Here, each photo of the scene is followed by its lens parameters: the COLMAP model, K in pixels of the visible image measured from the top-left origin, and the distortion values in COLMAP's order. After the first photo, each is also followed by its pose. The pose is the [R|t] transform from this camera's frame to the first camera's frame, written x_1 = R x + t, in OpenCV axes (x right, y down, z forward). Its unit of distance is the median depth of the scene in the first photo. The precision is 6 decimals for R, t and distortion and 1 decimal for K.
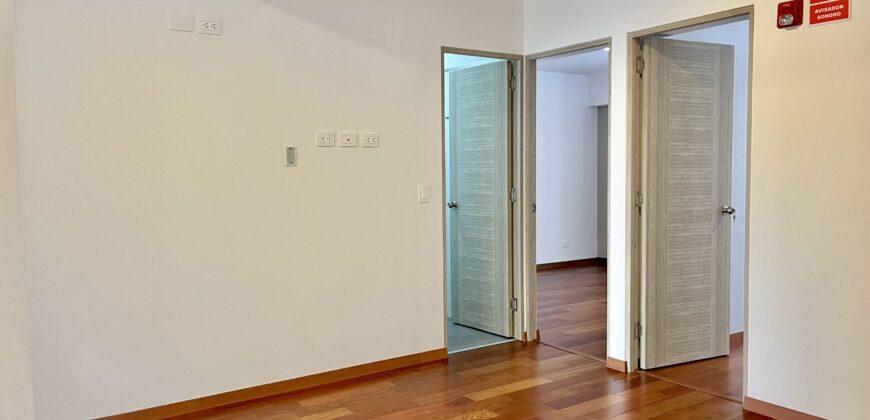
lens RADIAL K [[665.0, 0, 437.6], [0, 665.0, 215.0], [0, 0, 1]] dist [0.039080, -0.052928]
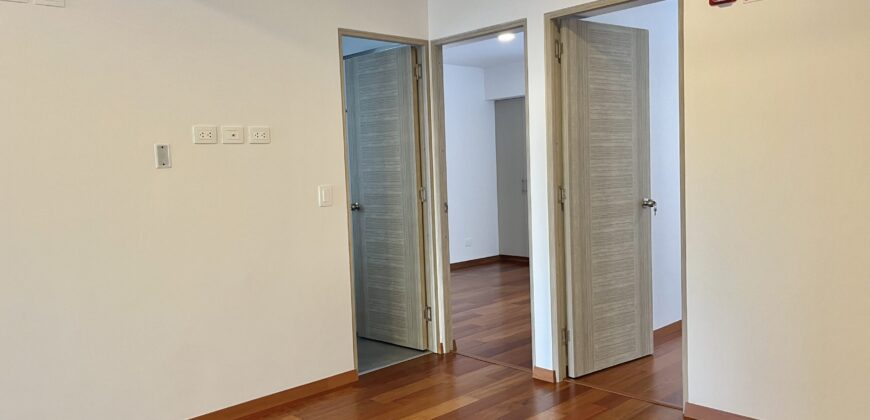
lens RADIAL K [[665.0, 0, 432.2], [0, 665.0, 214.3], [0, 0, 1]] dist [0.039080, -0.052928]
pose [[0.986612, -0.037012, 0.158829, -0.021876], [0.036987, 0.999311, 0.003115, -0.005646], [-0.158834, 0.002801, 0.987301, 0.113920]]
